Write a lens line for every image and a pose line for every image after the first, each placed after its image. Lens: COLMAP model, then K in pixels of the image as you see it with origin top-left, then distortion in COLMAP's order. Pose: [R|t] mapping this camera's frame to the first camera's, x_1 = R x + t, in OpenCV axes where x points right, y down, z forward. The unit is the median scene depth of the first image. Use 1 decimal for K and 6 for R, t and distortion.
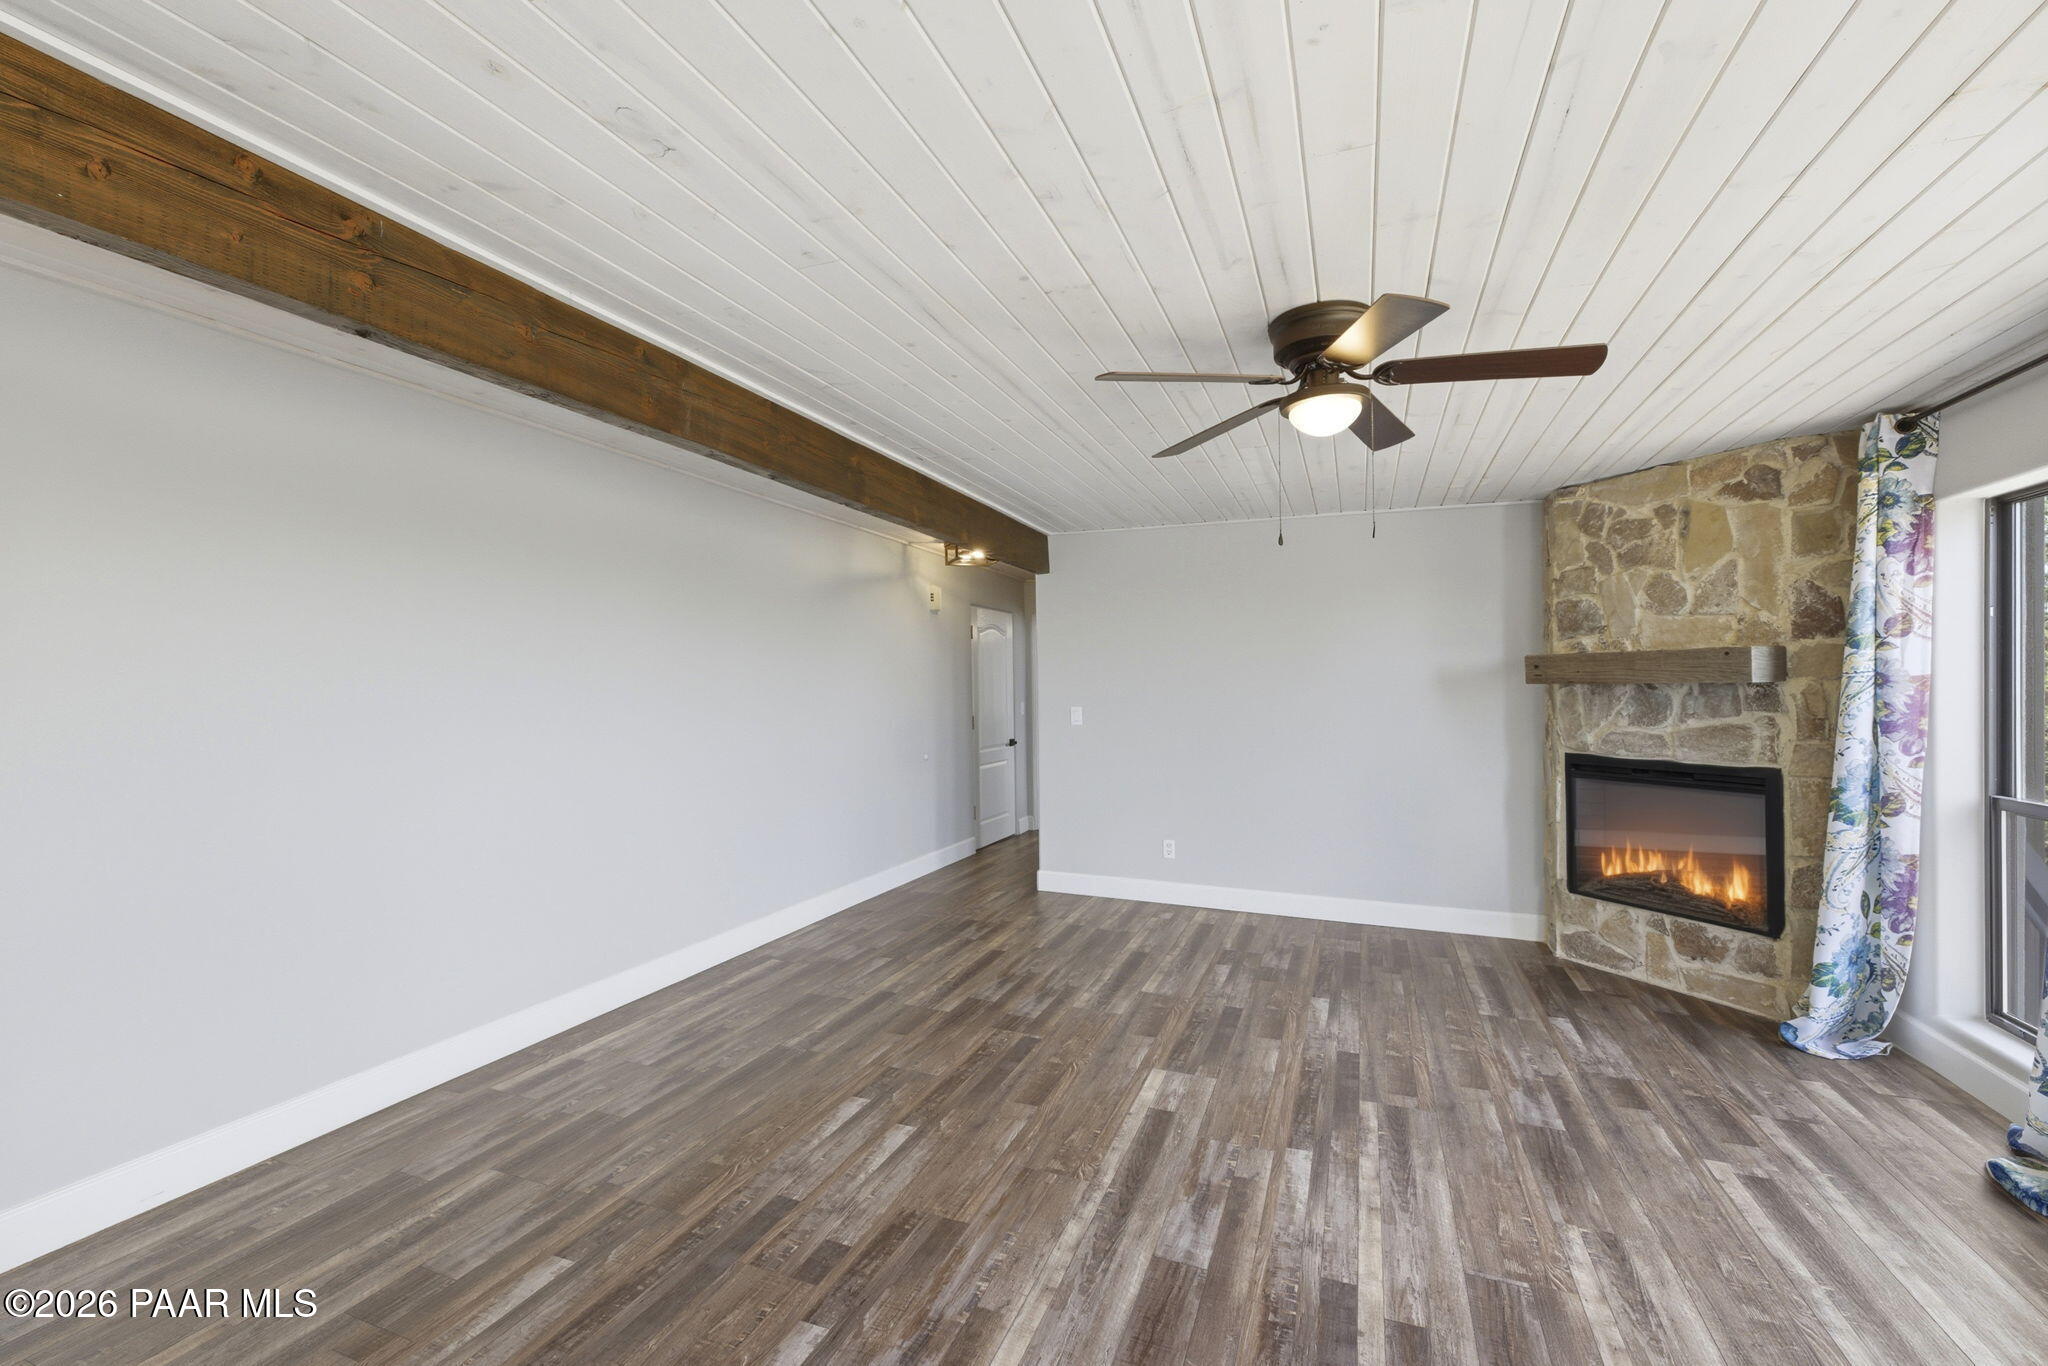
lens RADIAL K [[878.5, 0, 1024.2], [0, 878.5, 705.2], [0, 0, 1]] dist [-0.001286, -0.000242]
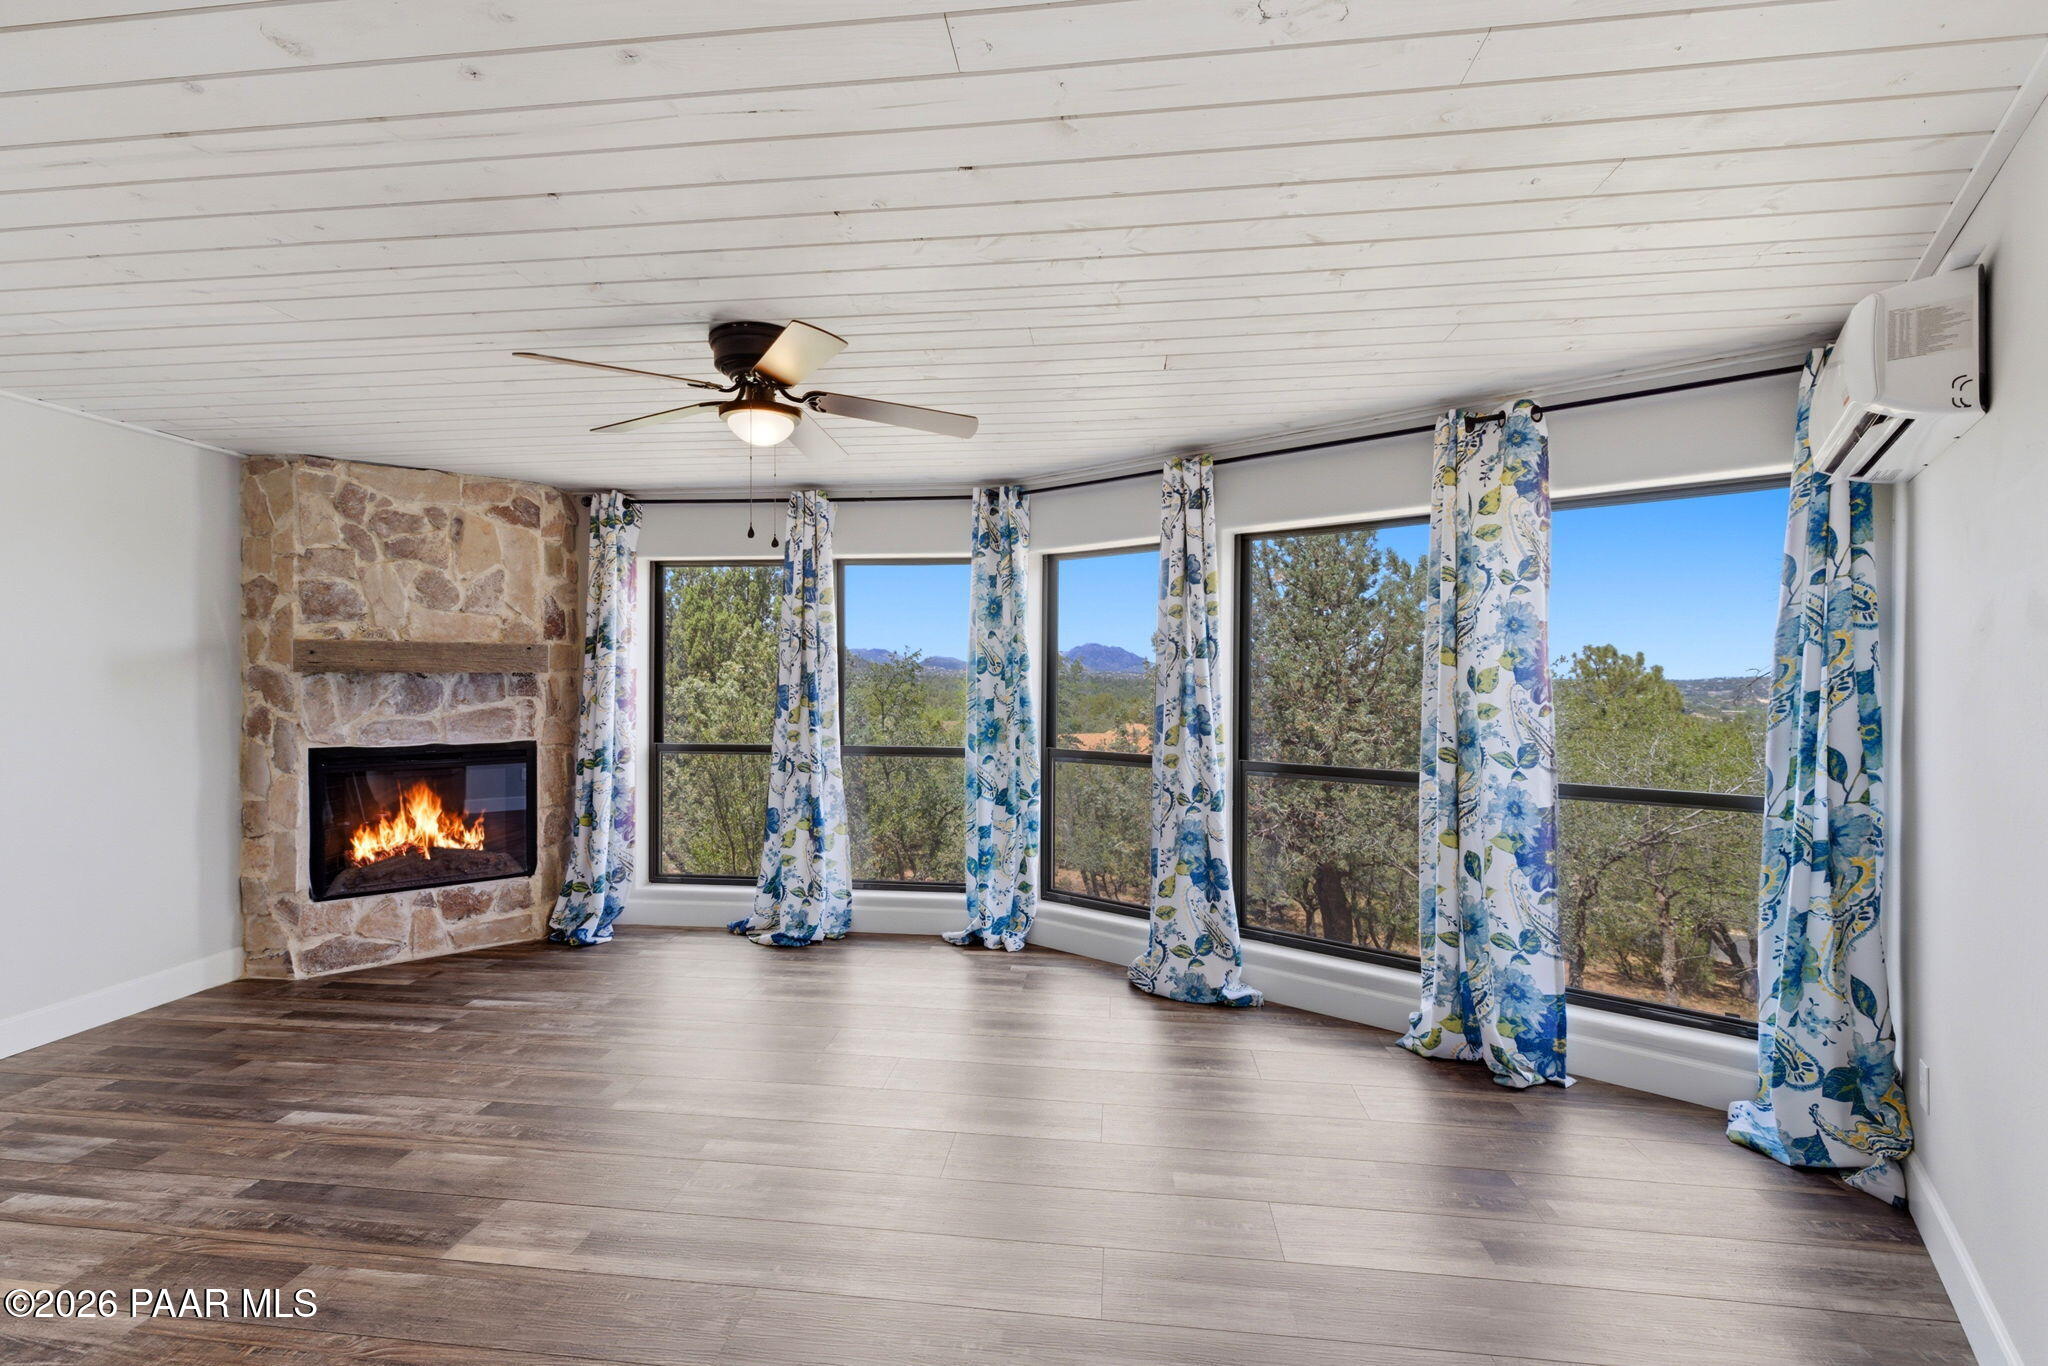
lens RADIAL K [[849.6, 0, 1014.4], [0, 849.6, 664.8], [0, 0, 1]] dist [0.000058, -0.000198]
pose [[-0.242551, 0.005793, 0.970121, -0.460580], [0.012299, 0.999920, -0.002896, -0.023234], [-0.970061, 0.011229, -0.242603, 0.570668]]
